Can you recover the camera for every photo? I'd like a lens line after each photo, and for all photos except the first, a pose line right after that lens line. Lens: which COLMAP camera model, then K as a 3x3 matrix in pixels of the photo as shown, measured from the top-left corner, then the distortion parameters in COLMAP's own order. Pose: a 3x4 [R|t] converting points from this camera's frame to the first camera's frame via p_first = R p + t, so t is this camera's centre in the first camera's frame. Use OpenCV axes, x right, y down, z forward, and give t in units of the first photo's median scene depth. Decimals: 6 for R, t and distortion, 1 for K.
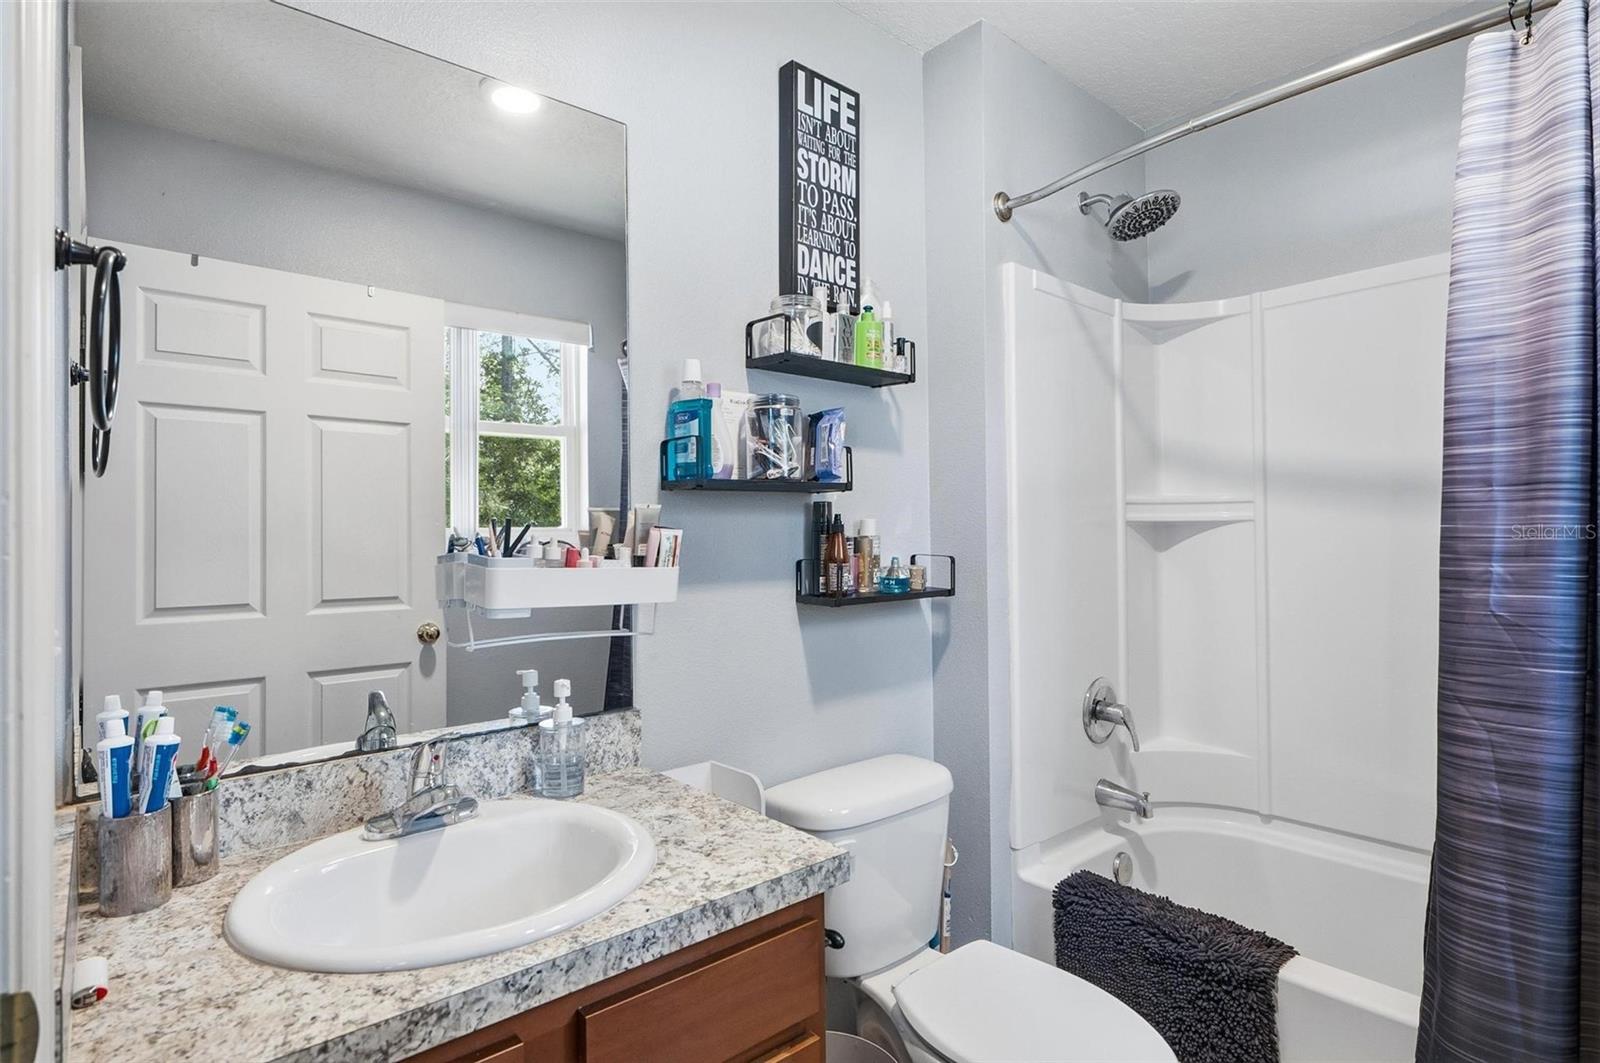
lens RADIAL K [[829.0, 0, 802.4], [0, 829.0, 528.0], [0, 0, 1]] dist [-0.000877, 0.000196]
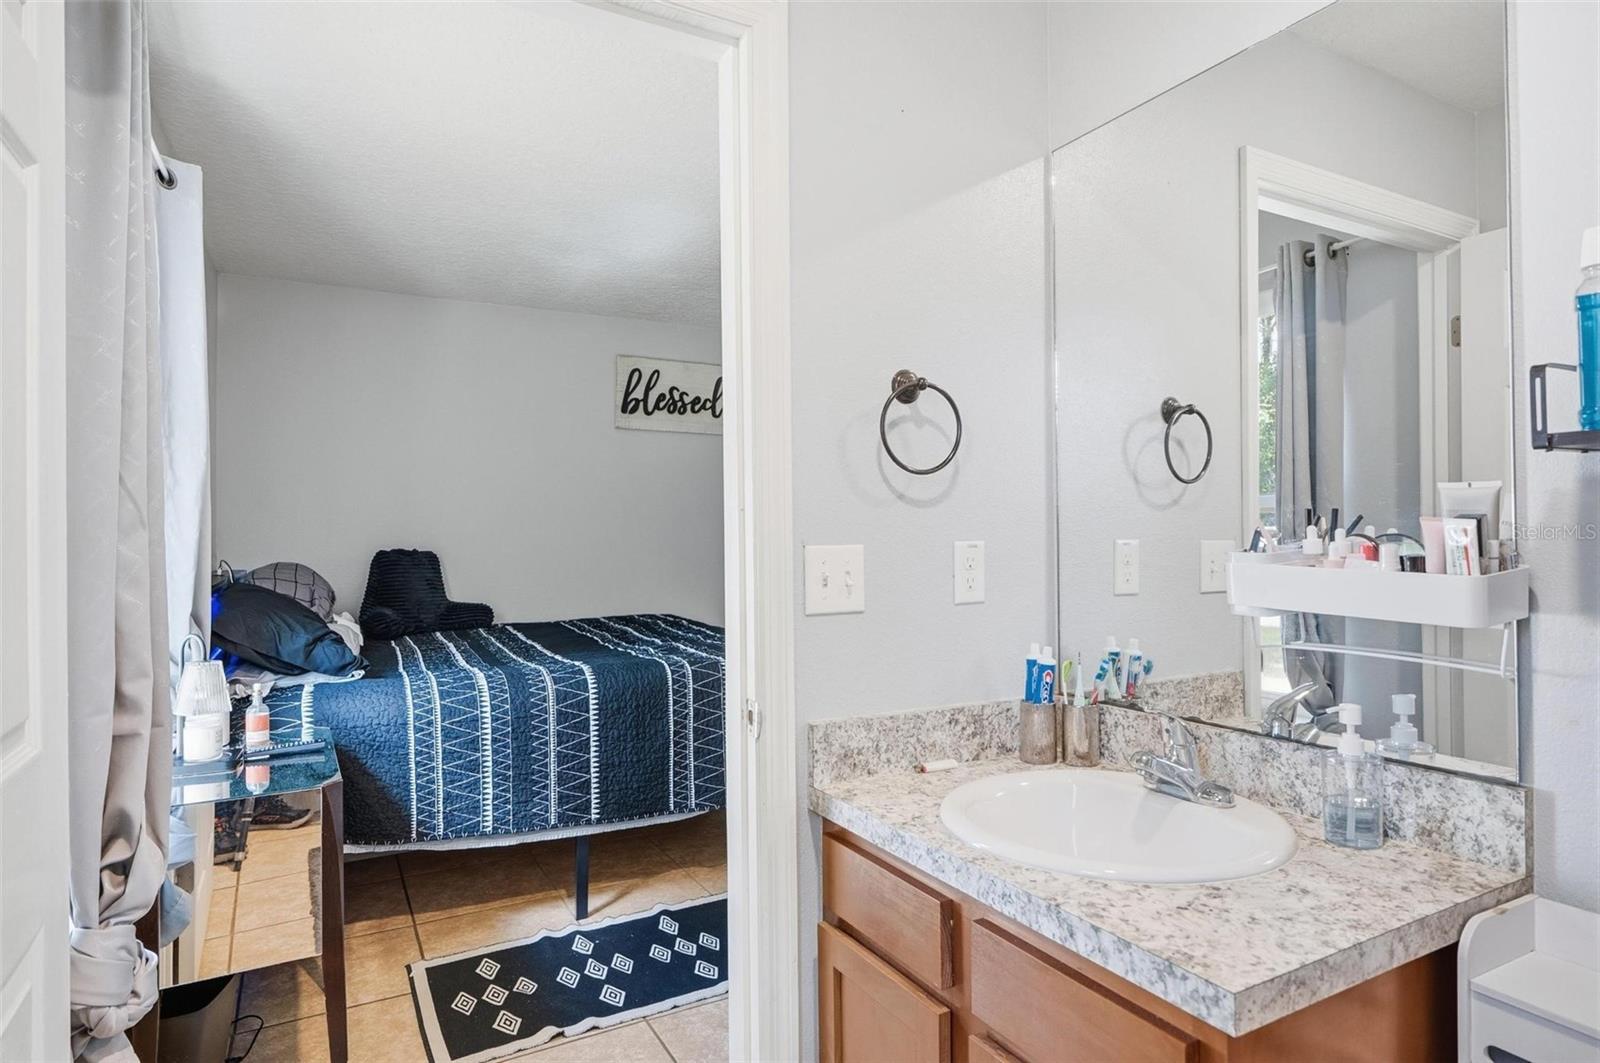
lens RADIAL K [[911.8, 0, 809.3], [0, 911.8, 533.9], [0, 0, 1]] dist [0.005368, 0.000589]
pose [[-0.213006, 0.011816, -0.976979, 0.891483], [0.020170, 0.999767, 0.007695, -0.004412], [0.976843, -0.018066, -0.213195, 0.845695]]
